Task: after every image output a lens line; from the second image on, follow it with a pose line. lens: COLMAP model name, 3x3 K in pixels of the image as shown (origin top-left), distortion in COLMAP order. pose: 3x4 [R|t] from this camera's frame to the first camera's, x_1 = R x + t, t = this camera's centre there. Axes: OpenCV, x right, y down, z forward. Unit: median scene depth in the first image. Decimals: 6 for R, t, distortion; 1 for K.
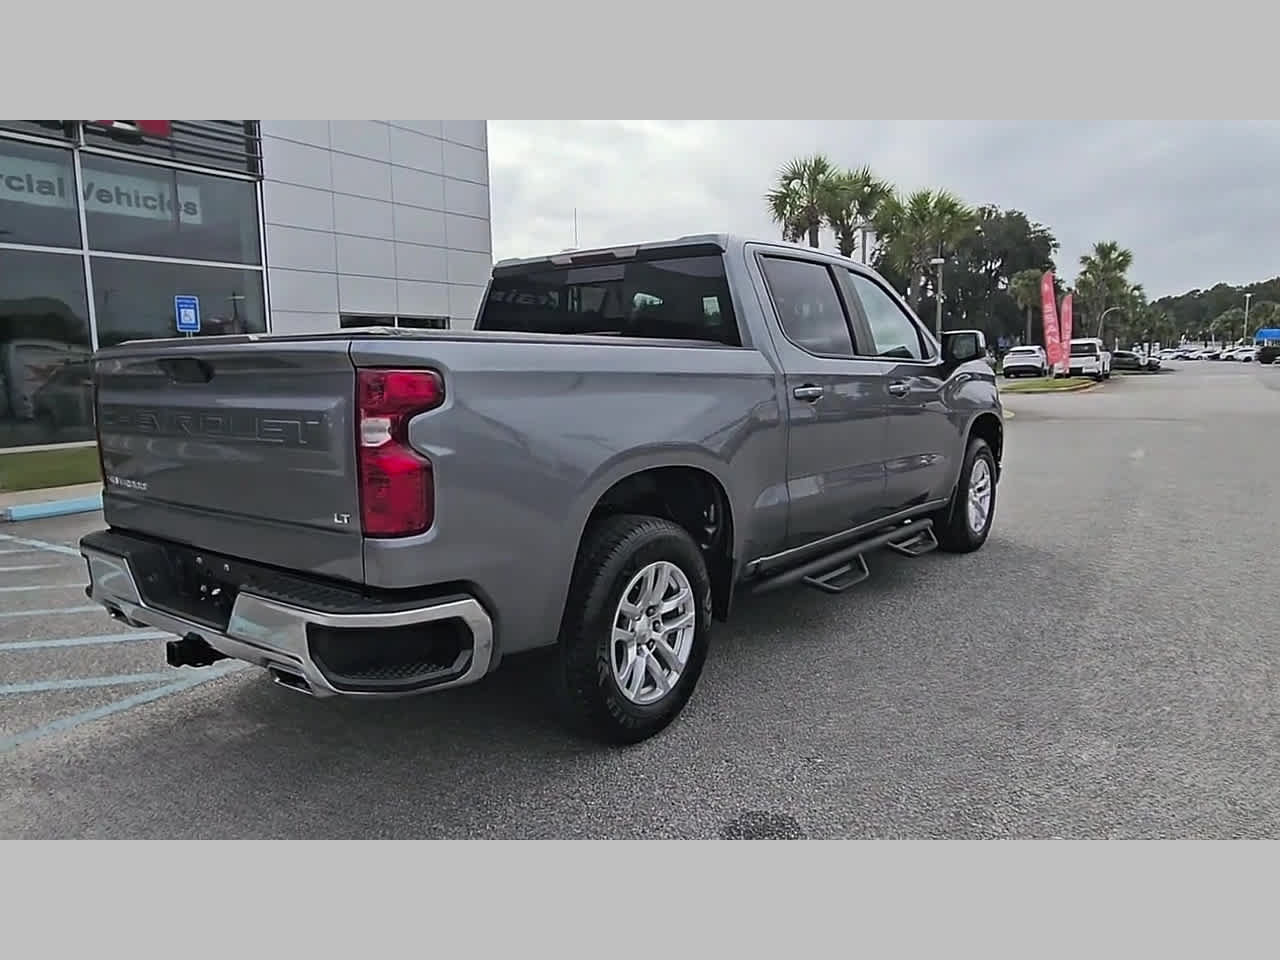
lens RADIAL K [[878.9, 0, 620.2], [0, 878.9, 481.8], [0, 0, 1]] dist [0.005197, -0.001420]
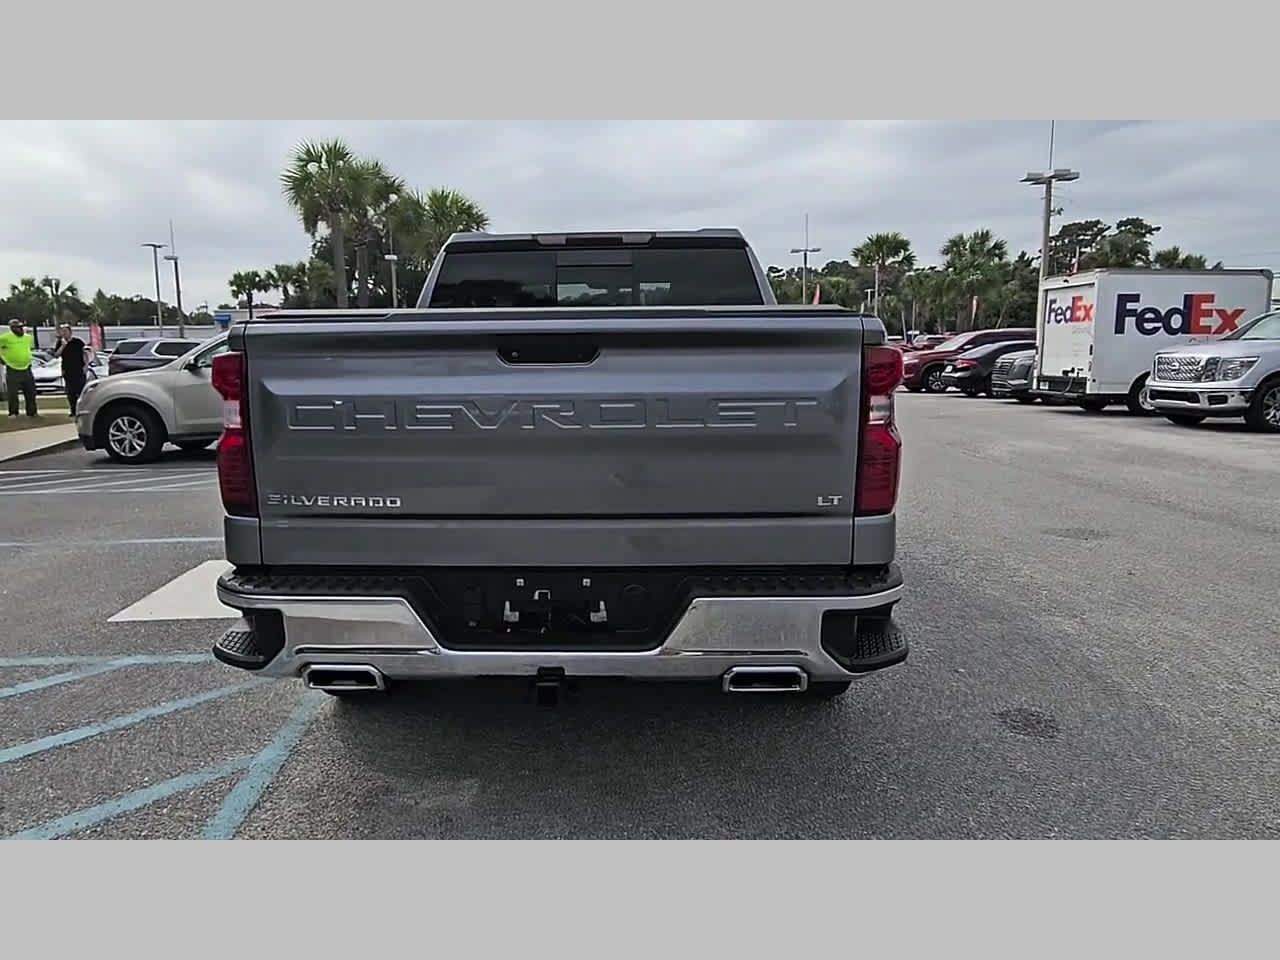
lens RADIAL K [[881.2, 0, 615.5], [0, 881.2, 482.8], [0, 0, 1]] dist [0.006730, -0.002446]
pose [[0.805666, -0.080736, 0.586843, -0.463235], [0.076445, 0.996555, 0.032153, -0.011806], [-0.587417, 0.018957, 0.809062, 0.148707]]
